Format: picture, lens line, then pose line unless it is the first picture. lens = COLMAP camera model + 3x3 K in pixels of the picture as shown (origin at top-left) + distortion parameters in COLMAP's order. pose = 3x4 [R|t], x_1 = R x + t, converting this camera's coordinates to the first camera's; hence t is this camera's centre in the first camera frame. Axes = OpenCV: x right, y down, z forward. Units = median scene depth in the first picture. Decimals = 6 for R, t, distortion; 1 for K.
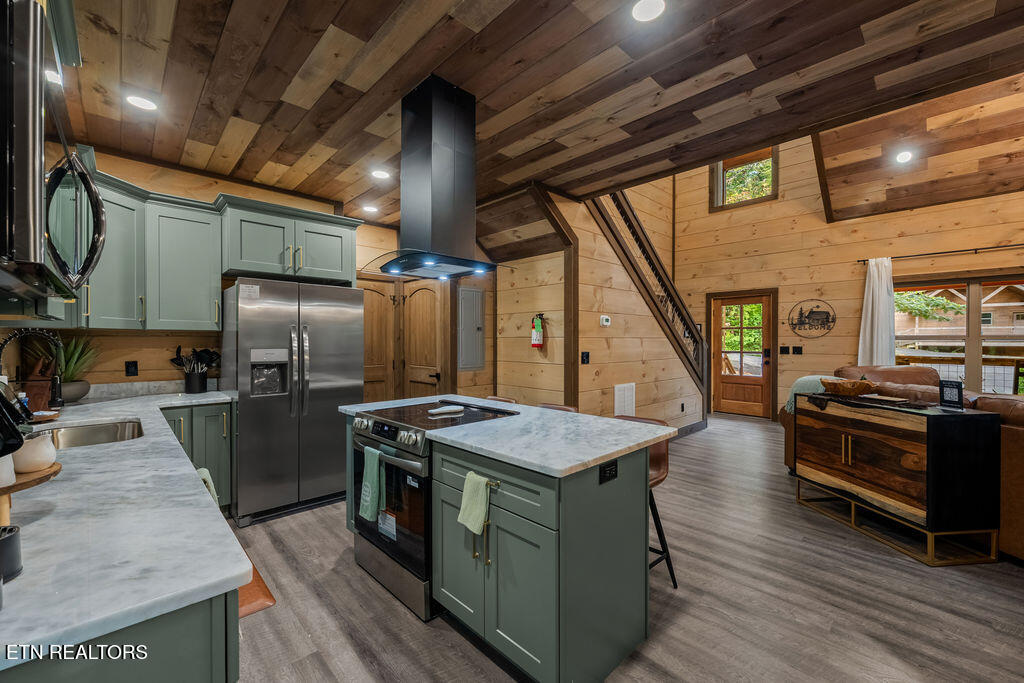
lens RADIAL K [[415.3, 0, 512.0], [0, 415.3, 341.5], [0, 0, 1]] dist [0.001622, 0.000288]
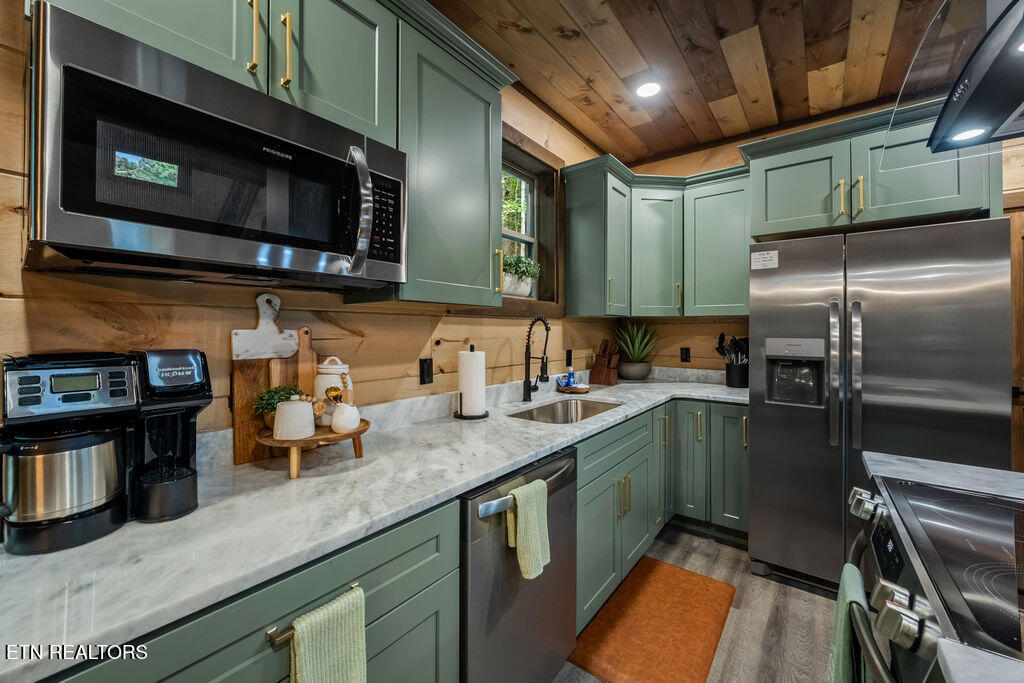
lens RADIAL K [[401.4, 0, 511.7], [0, 401.4, 326.4], [0, 0, 1]] dist [-0.001732, -0.000164]
pose [[0.145105, -0.010069, -0.989365, 0.011603], [-0.005447, 0.999925, -0.010975, 0.007763], [0.989401, 0.006982, 0.145040, 0.434678]]
